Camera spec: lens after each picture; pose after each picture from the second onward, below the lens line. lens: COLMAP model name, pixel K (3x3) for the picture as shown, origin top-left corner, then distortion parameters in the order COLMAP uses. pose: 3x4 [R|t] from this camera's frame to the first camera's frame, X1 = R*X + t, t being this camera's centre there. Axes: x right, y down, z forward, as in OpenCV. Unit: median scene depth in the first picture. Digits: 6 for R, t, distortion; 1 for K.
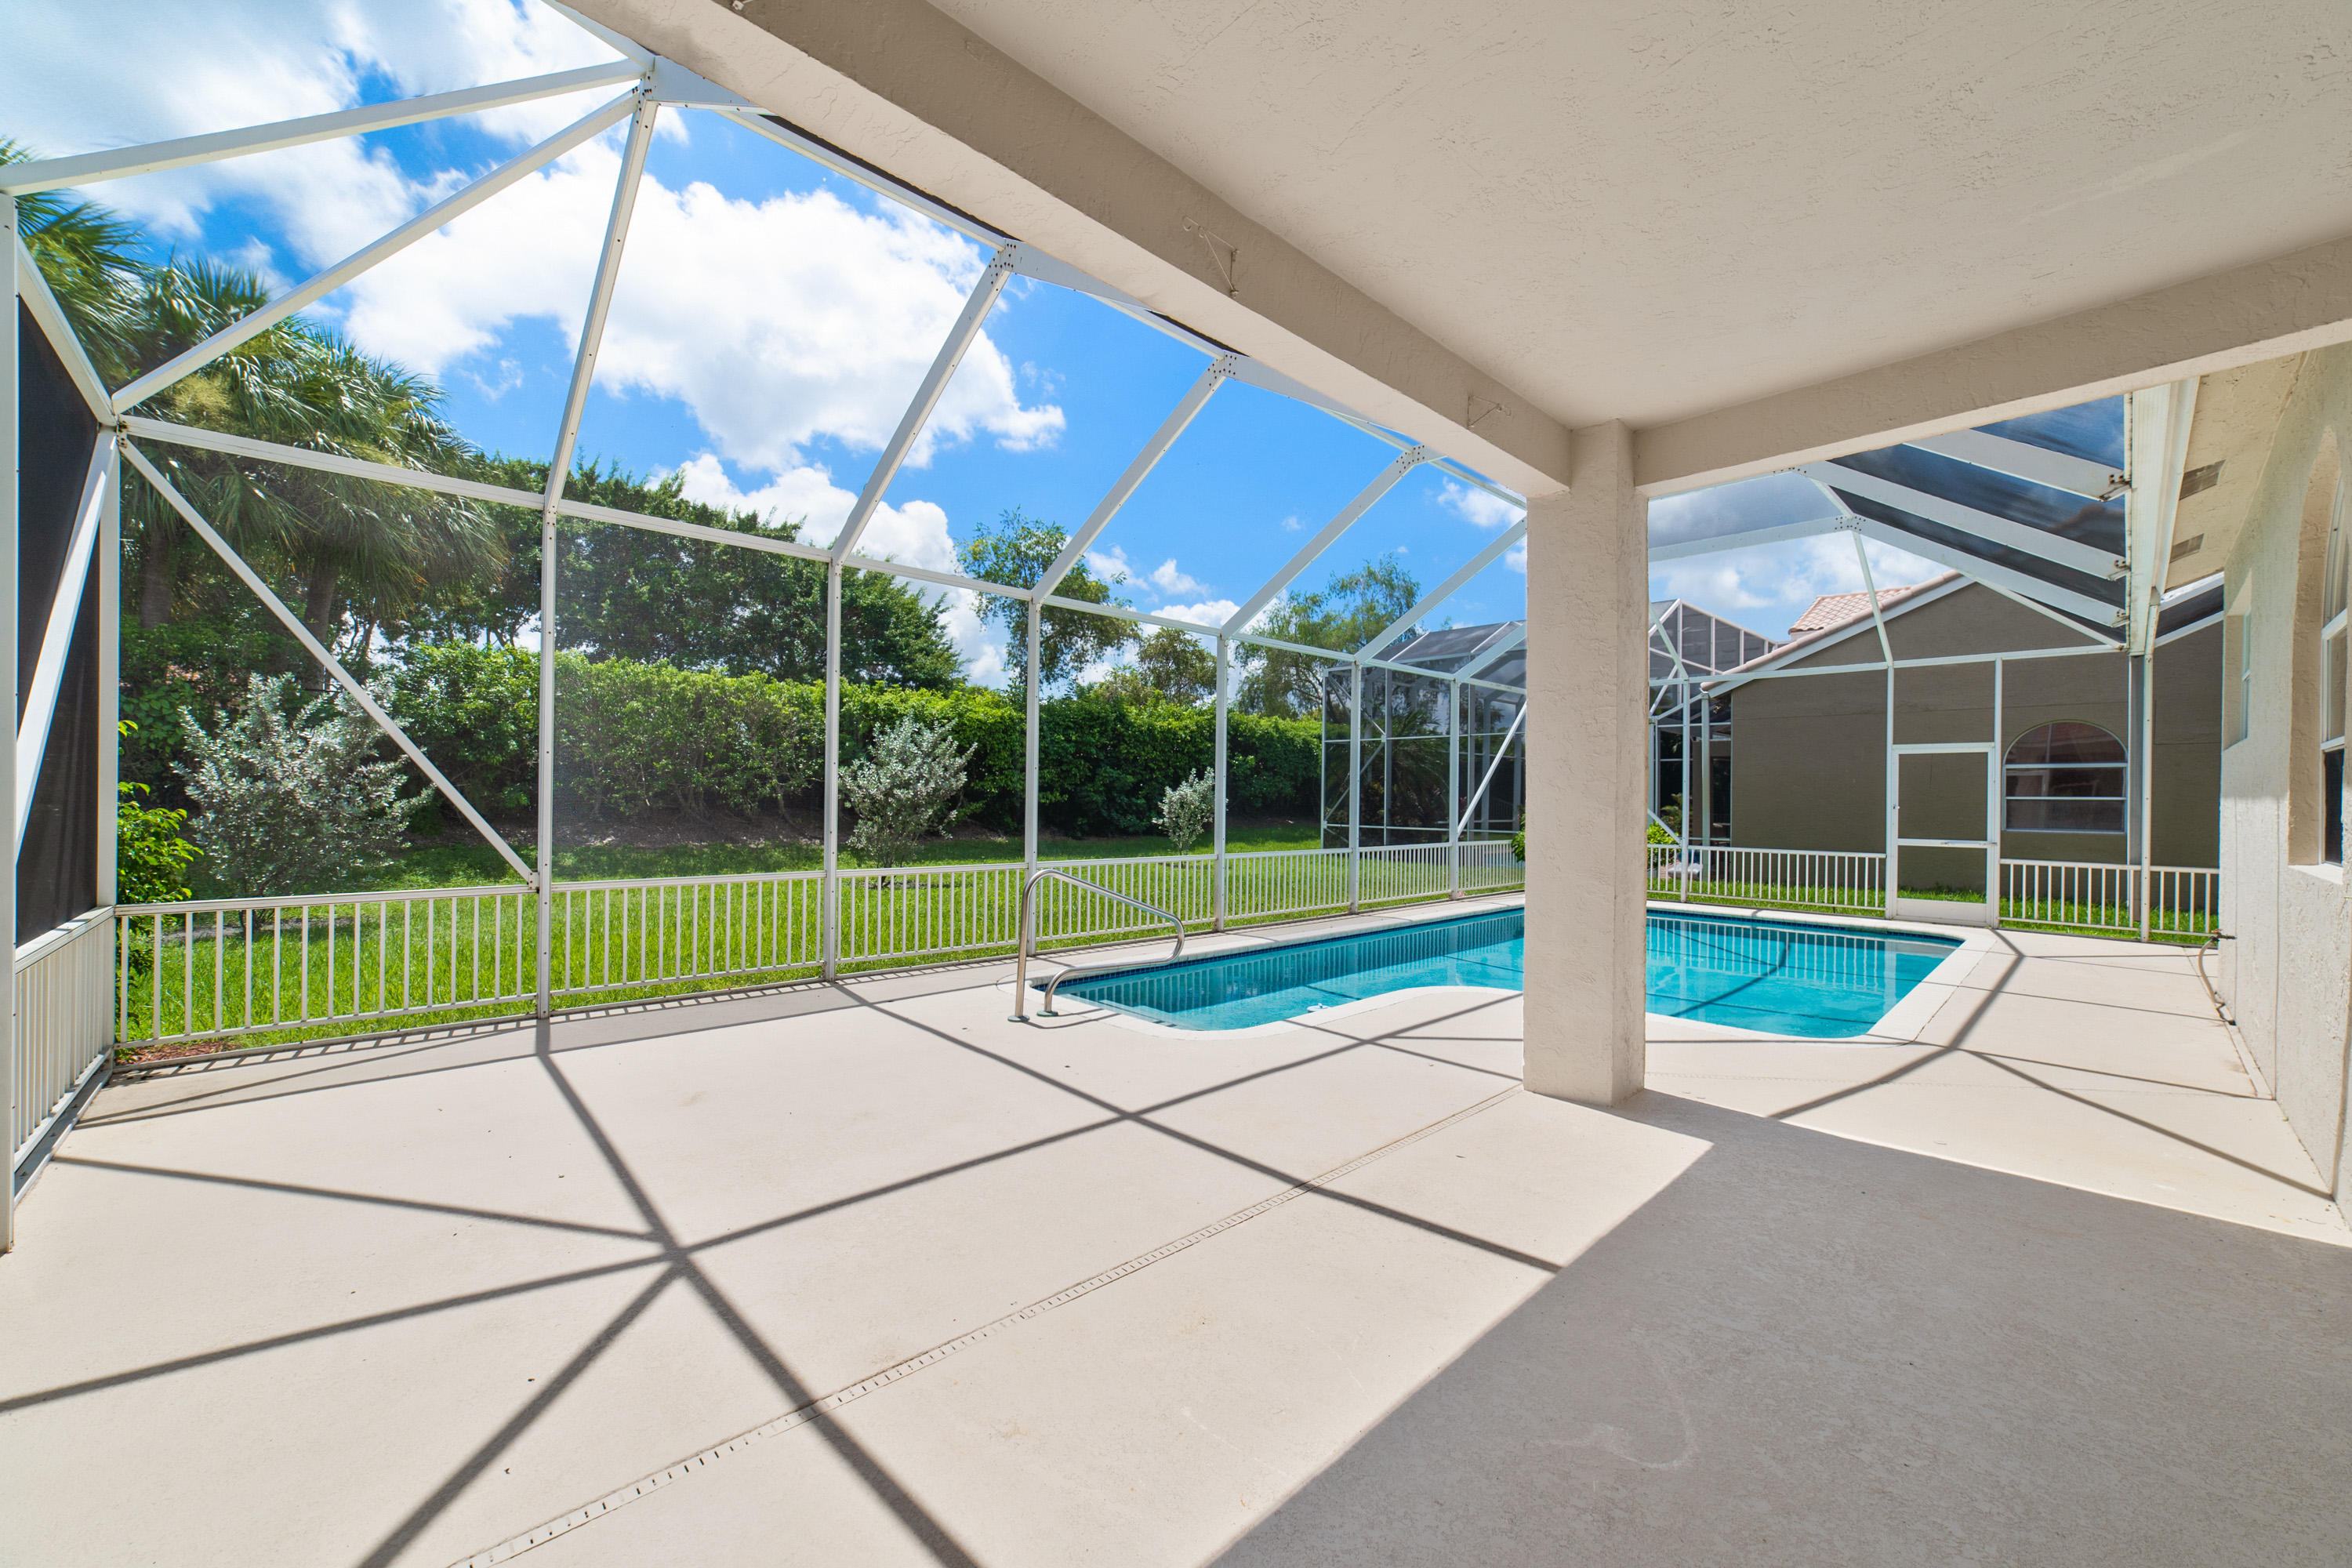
lens RADIAL K [[905.2, 0, 1170.7], [0, 905.2, 791.7], [0, 0, 1]] dist [-0.026377, 0.008797]
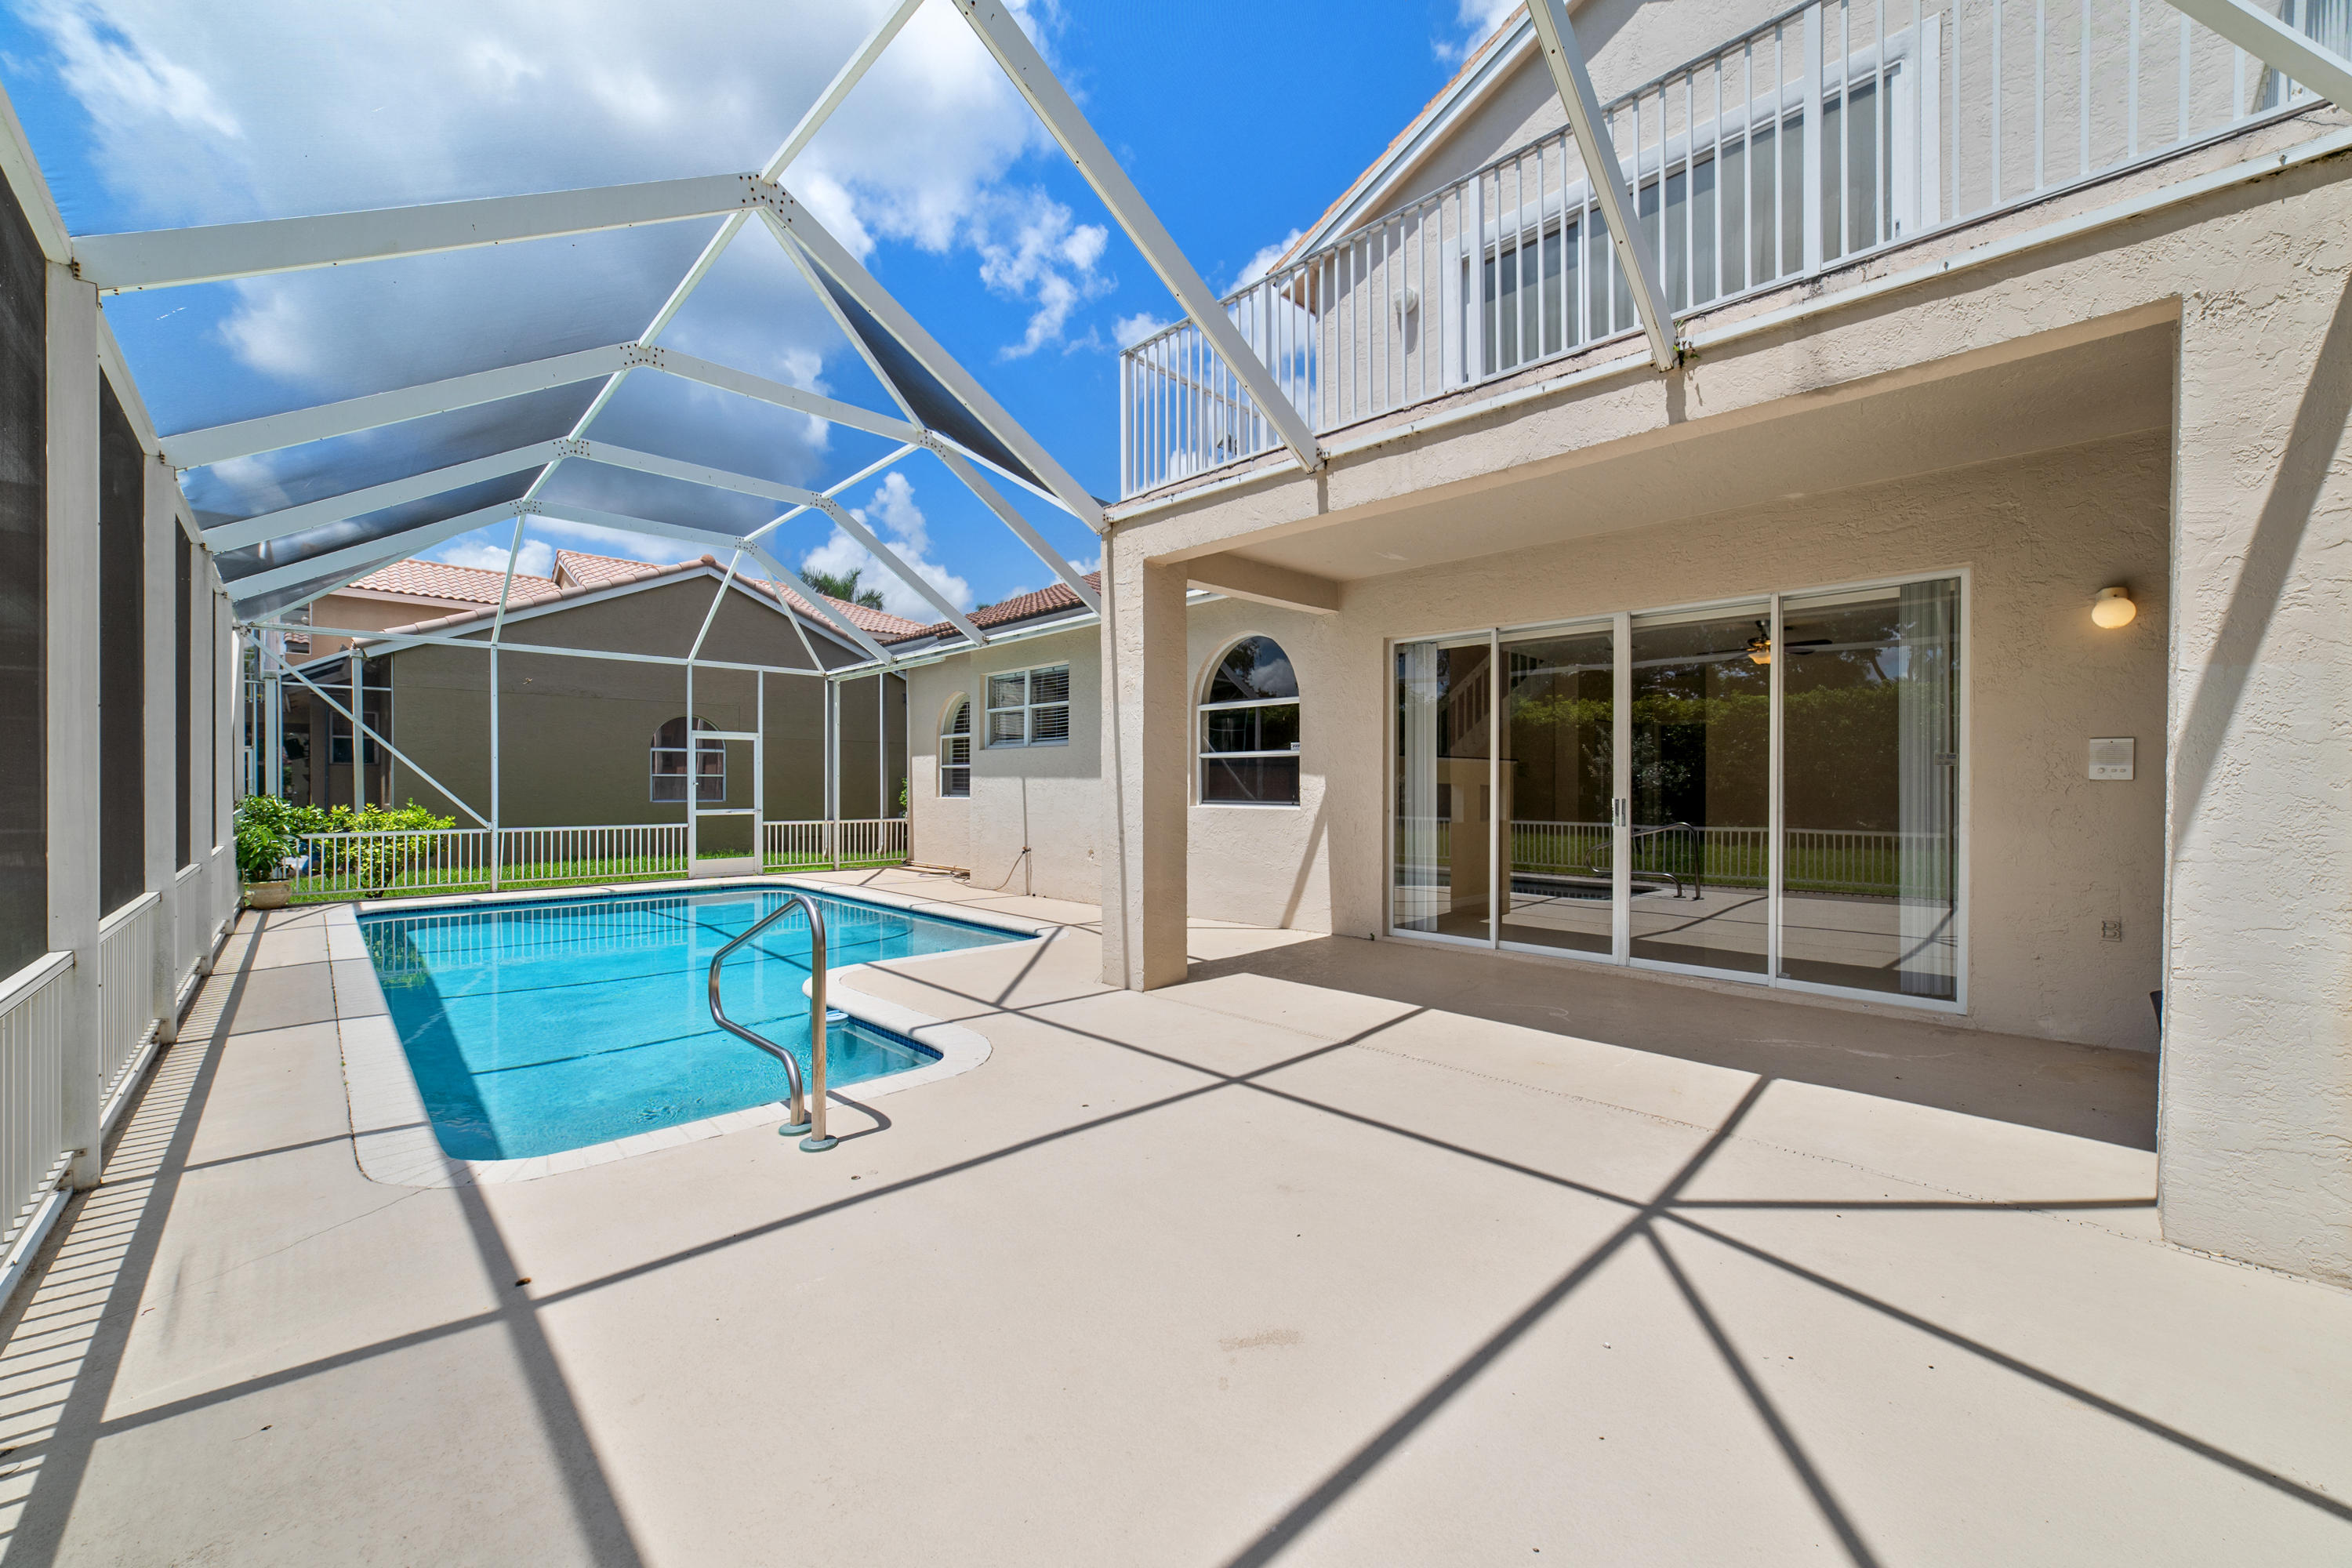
lens RADIAL K [[905.2, 0, 1170.7], [0, 905.2, 791.7], [0, 0, 1]] dist [-0.026377, 0.008797]
pose [[-0.009617, -0.019458, 0.999764, -0.387441], [-0.009002, 0.999772, 0.019371, -0.000526], [-0.999913, -0.008814, -0.009790, 0.382621]]
